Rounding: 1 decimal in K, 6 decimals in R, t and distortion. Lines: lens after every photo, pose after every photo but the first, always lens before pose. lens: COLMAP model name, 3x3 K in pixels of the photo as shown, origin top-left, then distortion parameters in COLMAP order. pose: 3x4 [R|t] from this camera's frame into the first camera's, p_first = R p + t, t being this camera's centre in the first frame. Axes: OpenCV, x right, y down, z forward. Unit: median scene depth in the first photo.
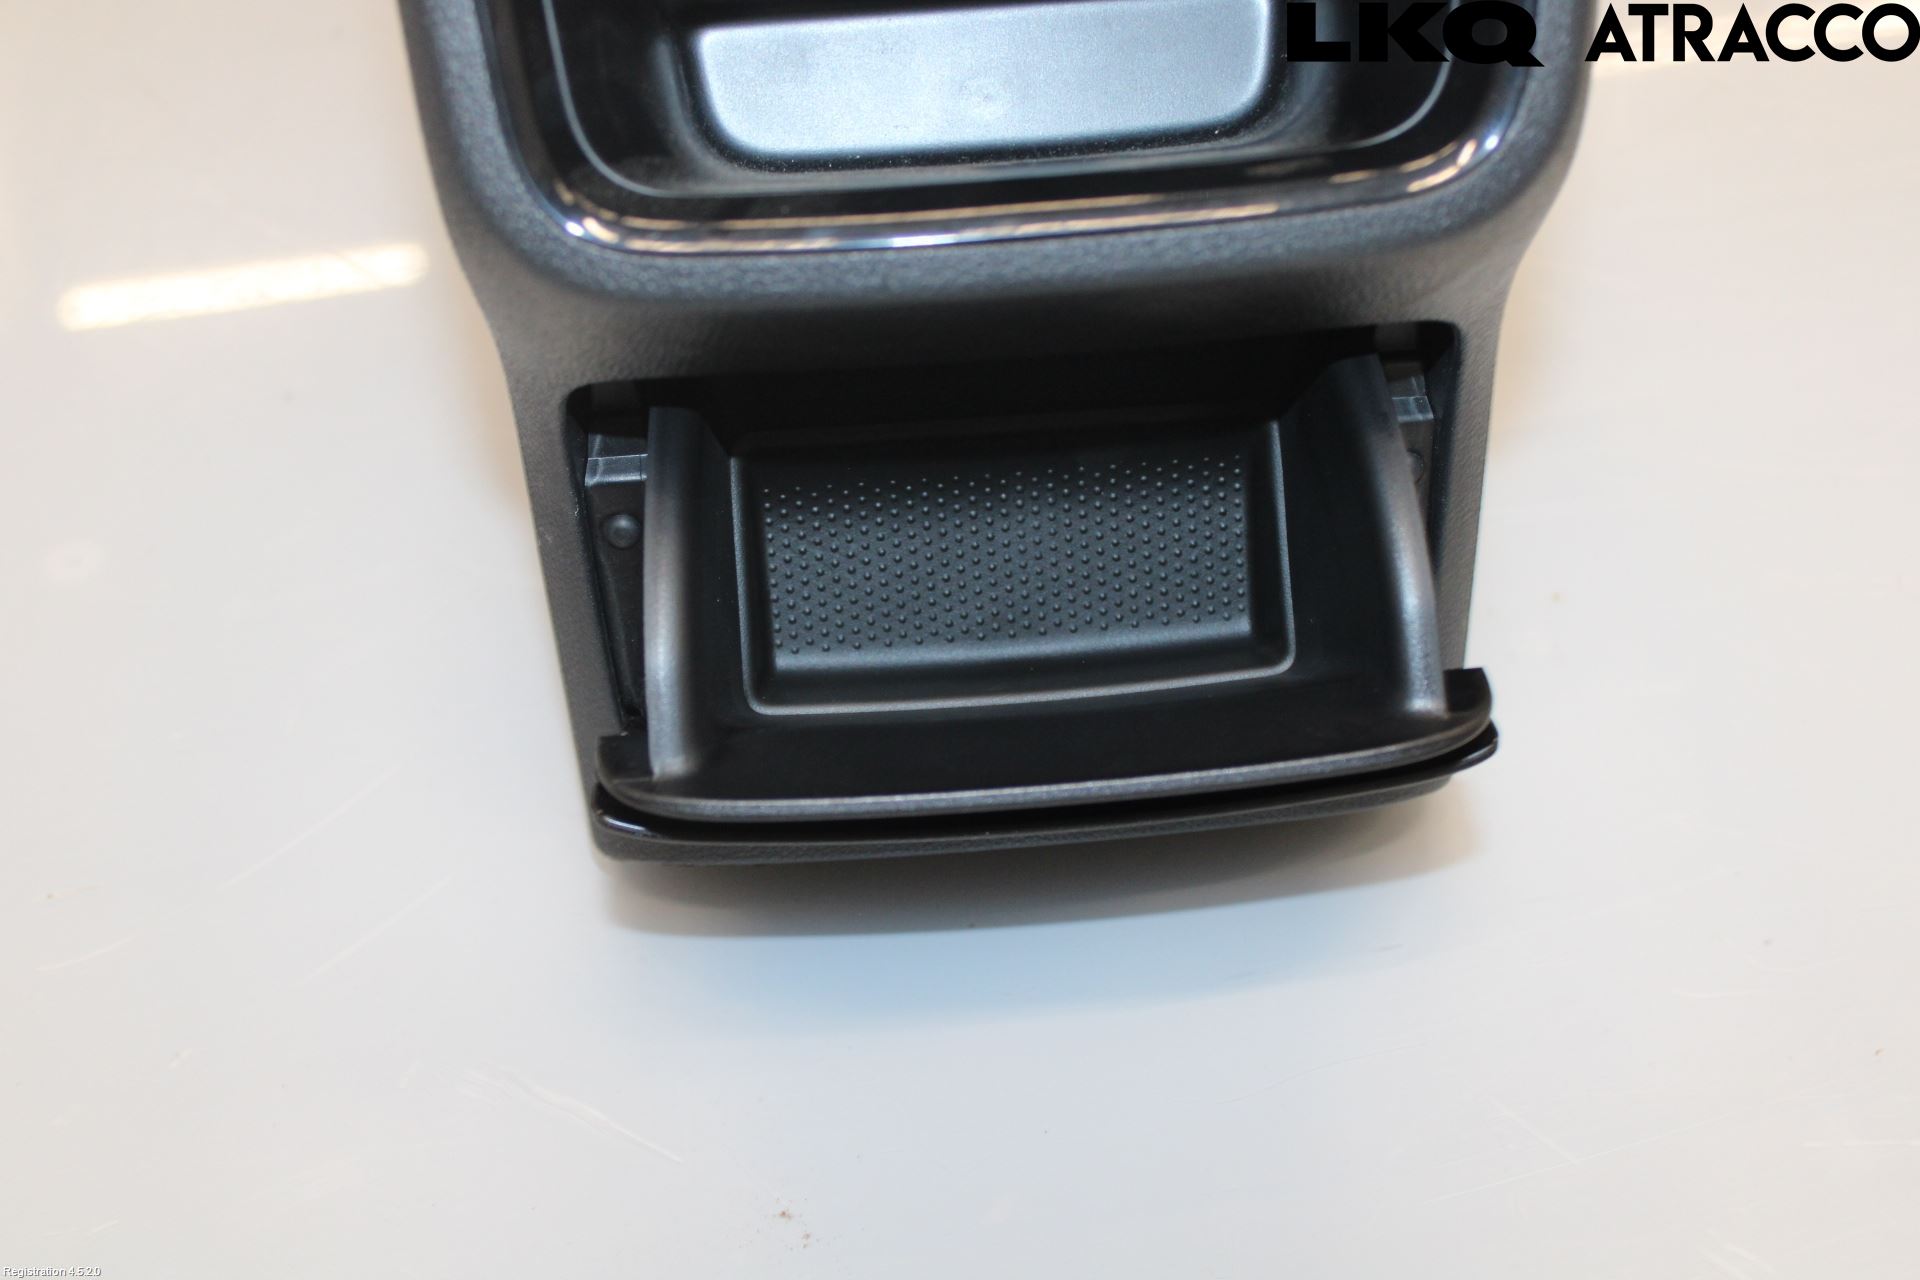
lens RADIAL K [[2676.0, 0, 960.7], [0, 2676.0, 640.7], [0, 0, 1]] dist [0.011390, 0.000000]
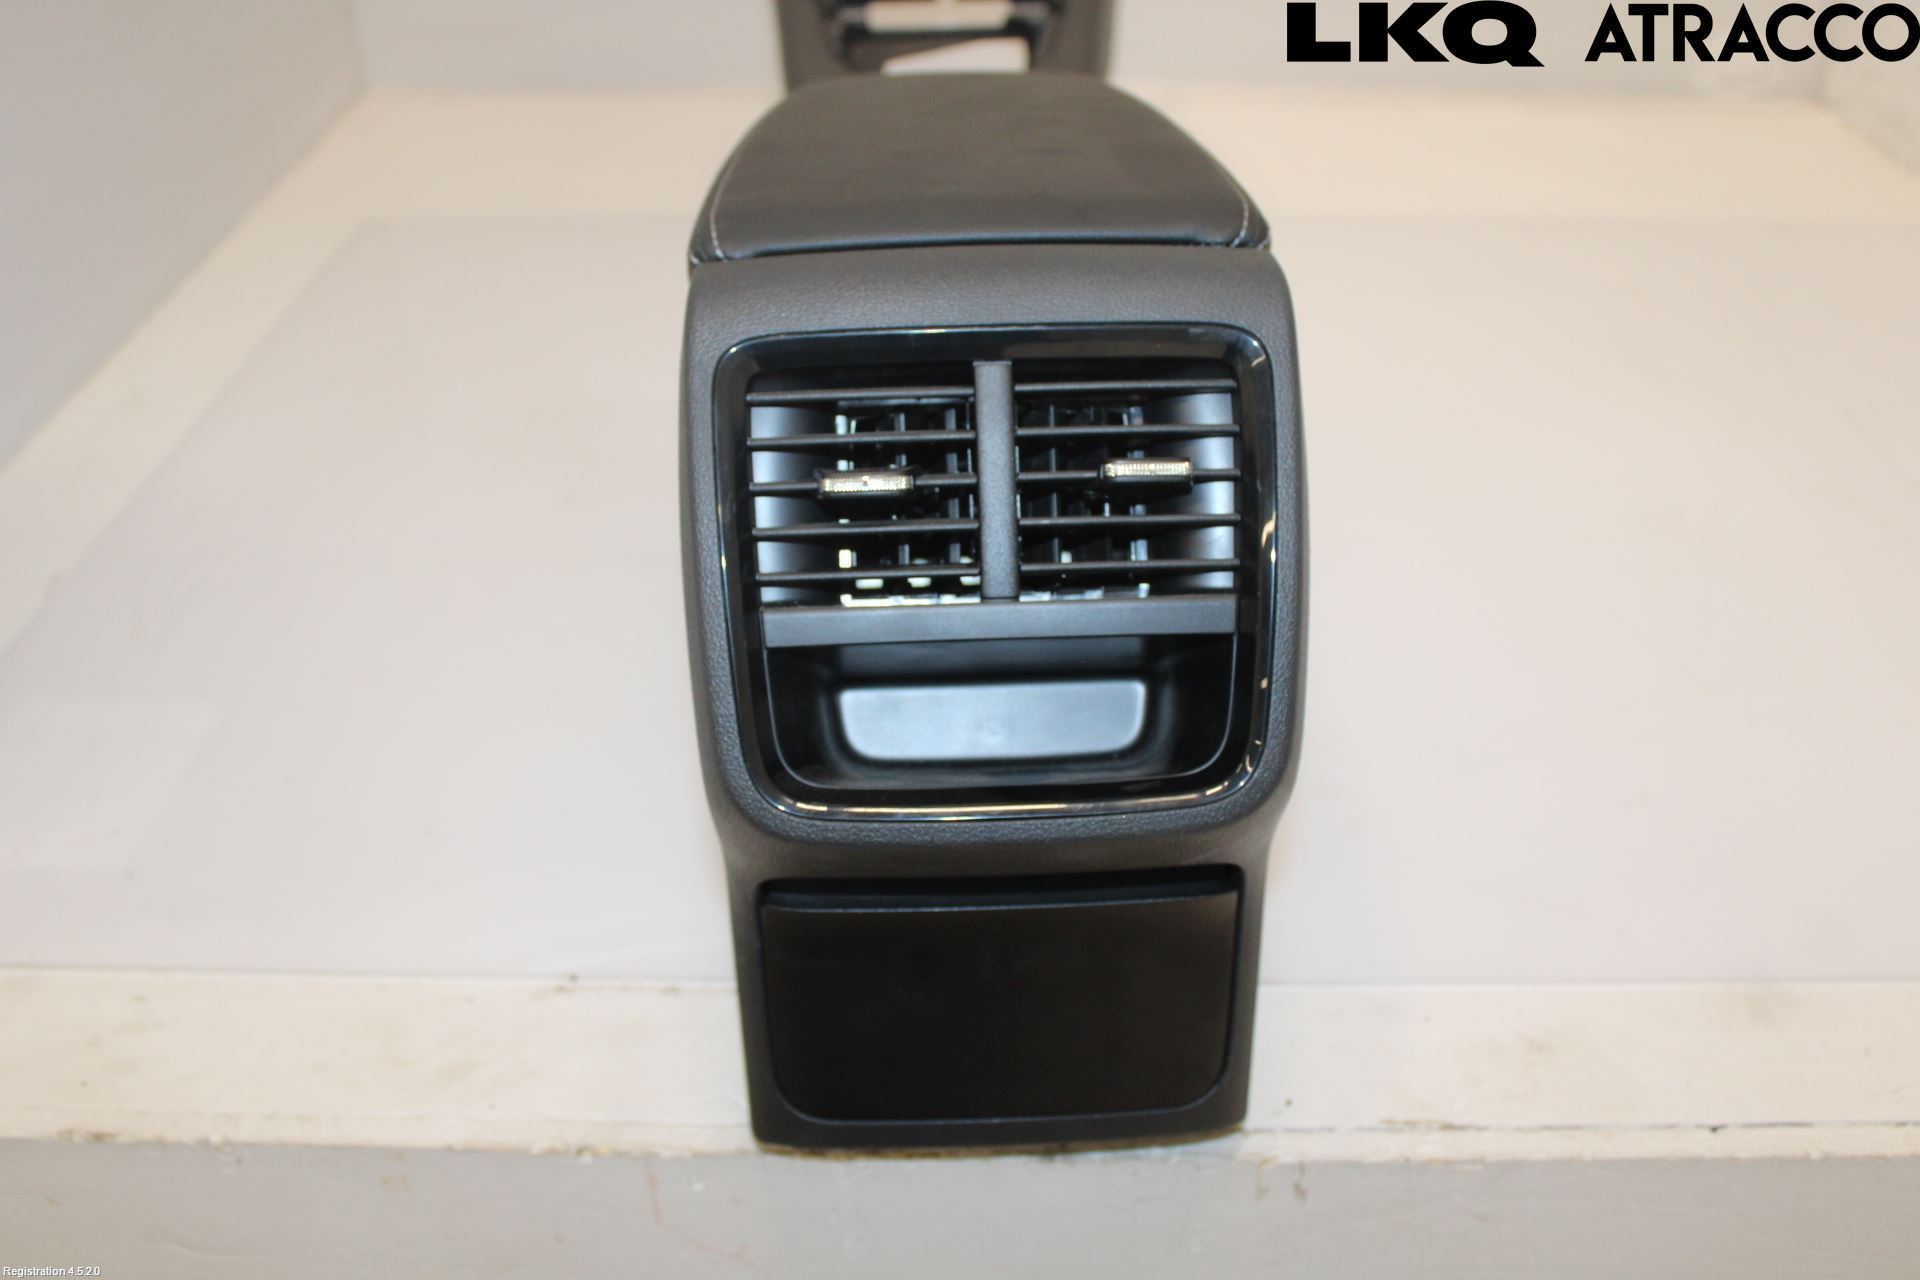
lens RADIAL K [[1841.9, 0, 966.5], [0, 1841.9, 636.2], [0, 0, 1]] dist [-0.029247, 0.000000]
pose [[0.999099, 0.039326, -0.015936, 0.011480], [-0.041793, 0.976940, -0.209383, 0.002027], [0.007334, 0.209860, 0.977704, -0.331954]]
